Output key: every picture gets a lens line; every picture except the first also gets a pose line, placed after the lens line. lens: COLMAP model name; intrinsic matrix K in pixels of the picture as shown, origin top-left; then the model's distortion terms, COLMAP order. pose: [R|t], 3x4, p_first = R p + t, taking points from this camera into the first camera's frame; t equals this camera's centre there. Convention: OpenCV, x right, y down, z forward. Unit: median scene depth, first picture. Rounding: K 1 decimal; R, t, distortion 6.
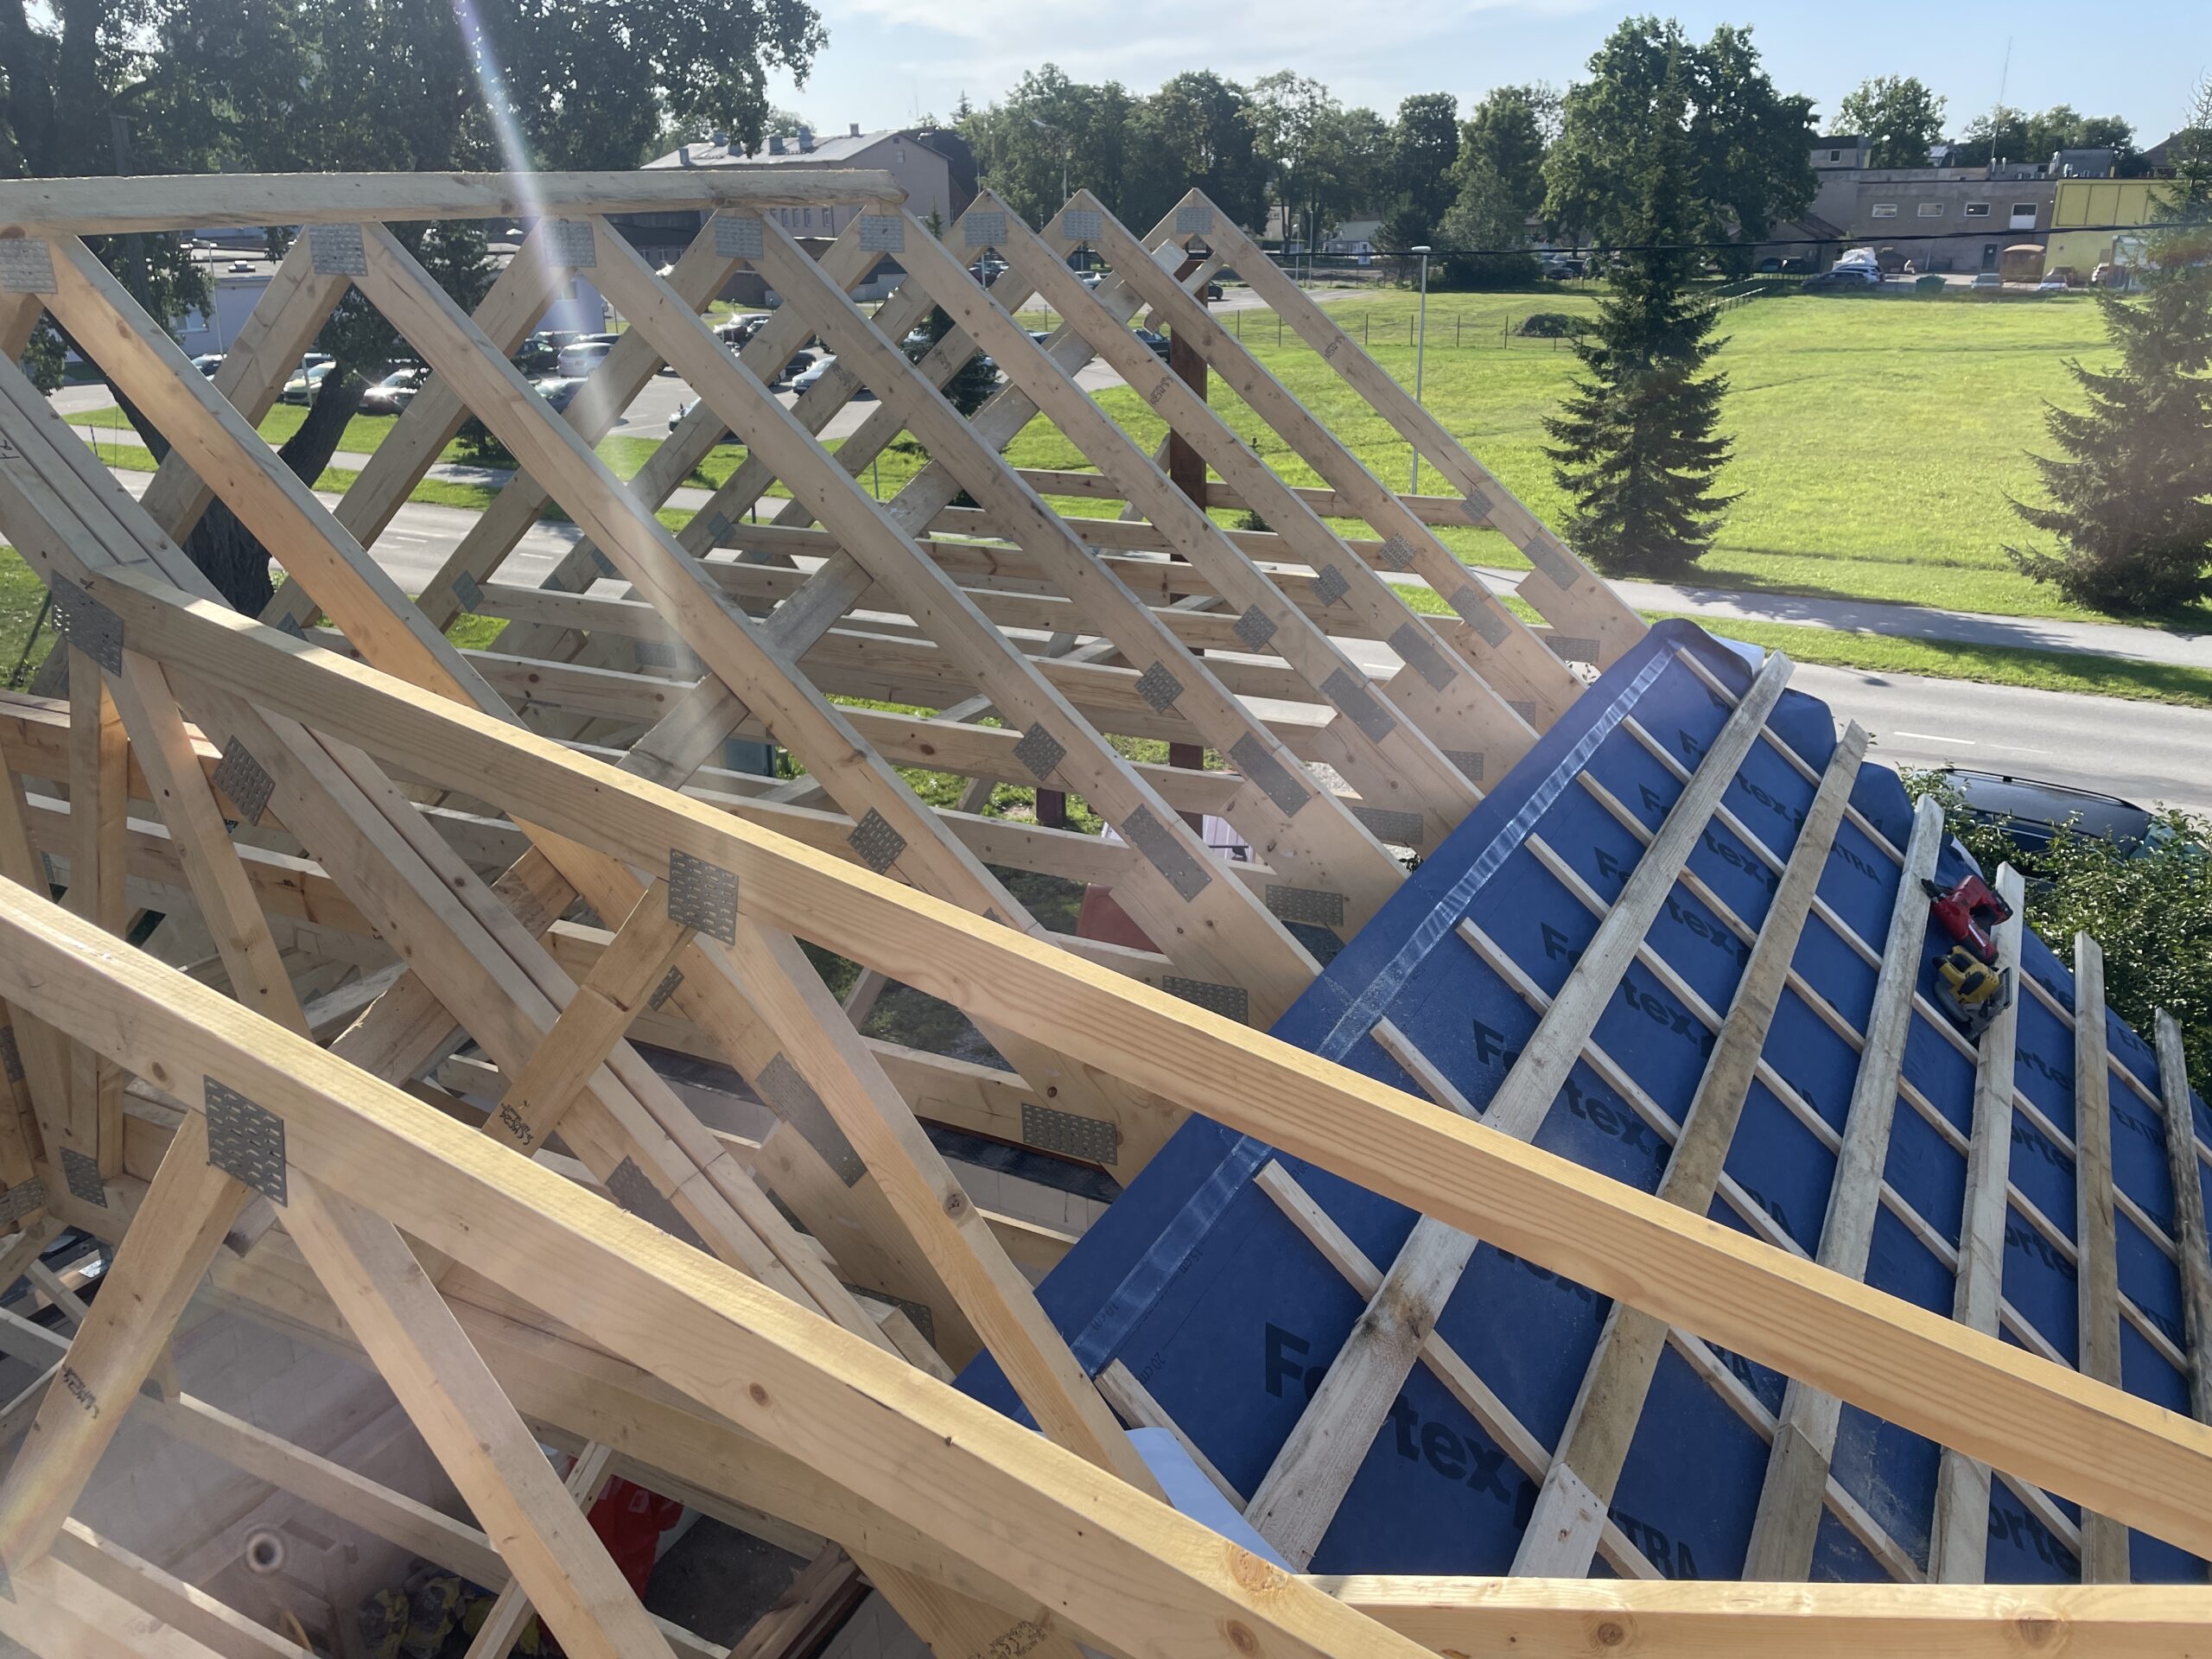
lens RADIAL K [[1642.6, 0, 1106.0], [0, 1642.6, 829.5], [0, 0, 1]] dist [0.003171, 0.001963]
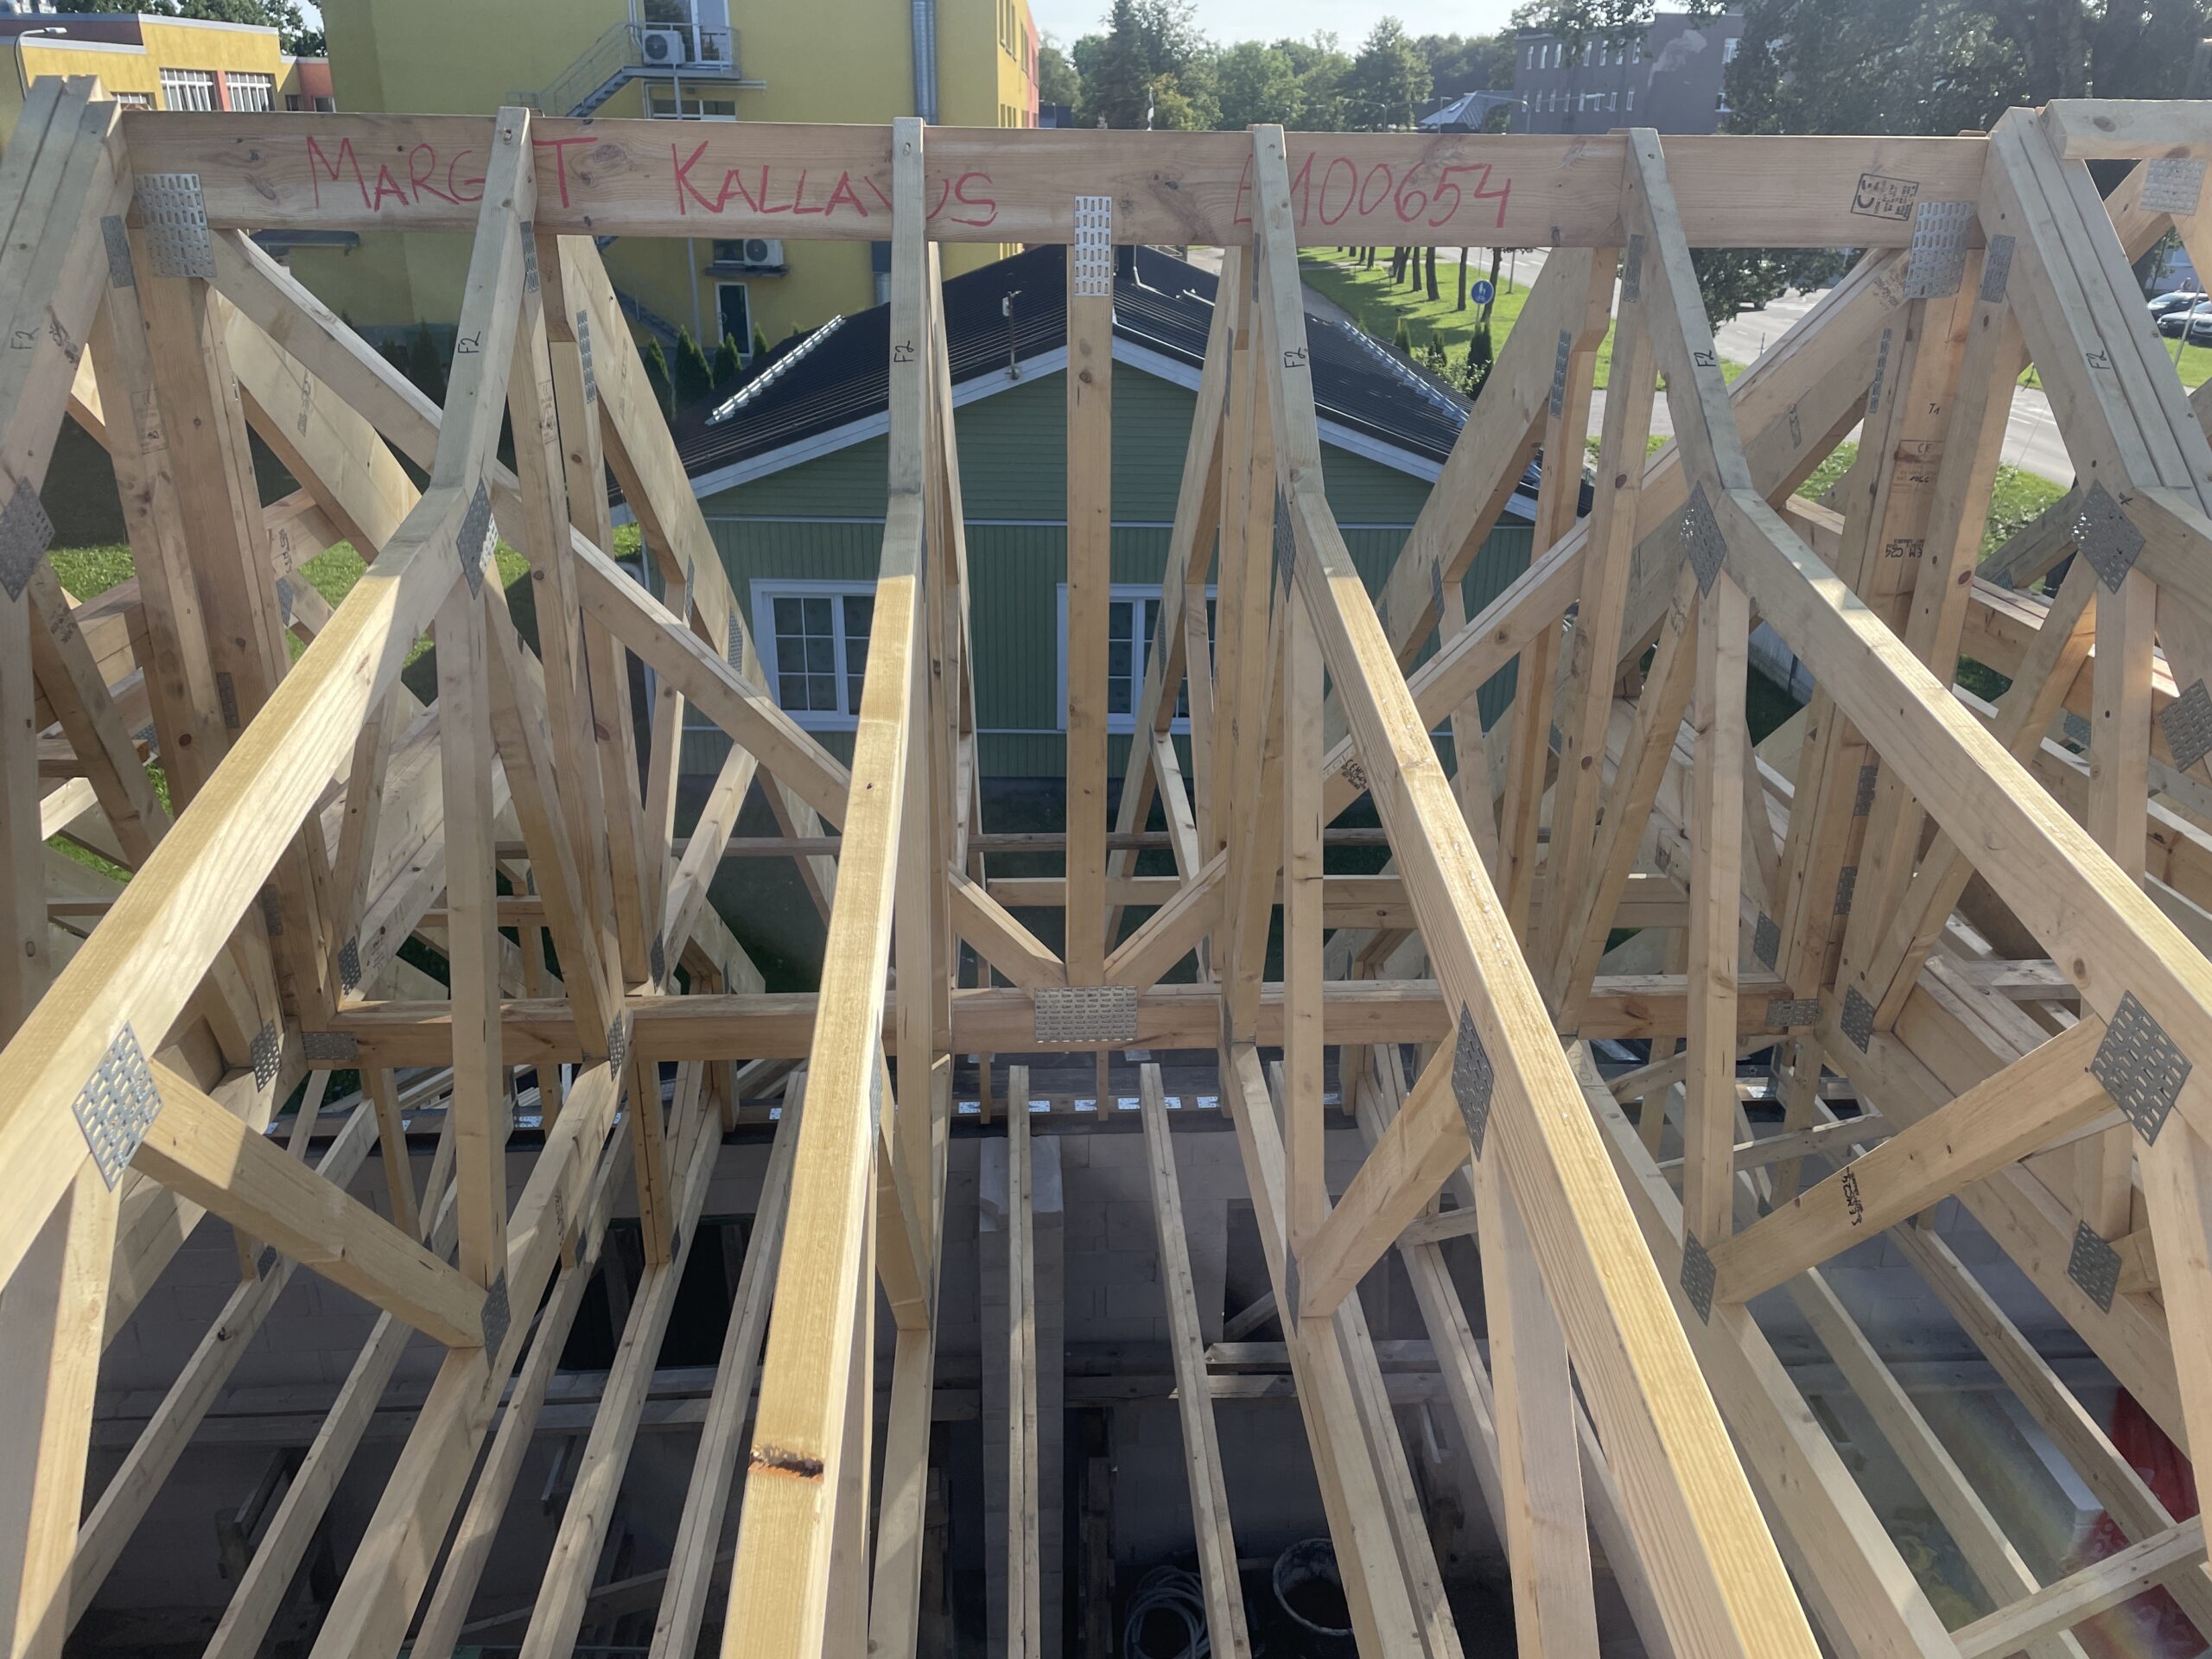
lens RADIAL K [[1642.6, 0, 1106.0], [0, 1642.6, 829.5], [0, 0, 1]] dist [0.003171, 0.001963]
pose [[0.512920, 0.353075, -0.782464, -0.071028], [-0.320631, 0.924329, 0.206910, 0.031587], [0.796309, 0.144754, 0.587314, -0.074109]]
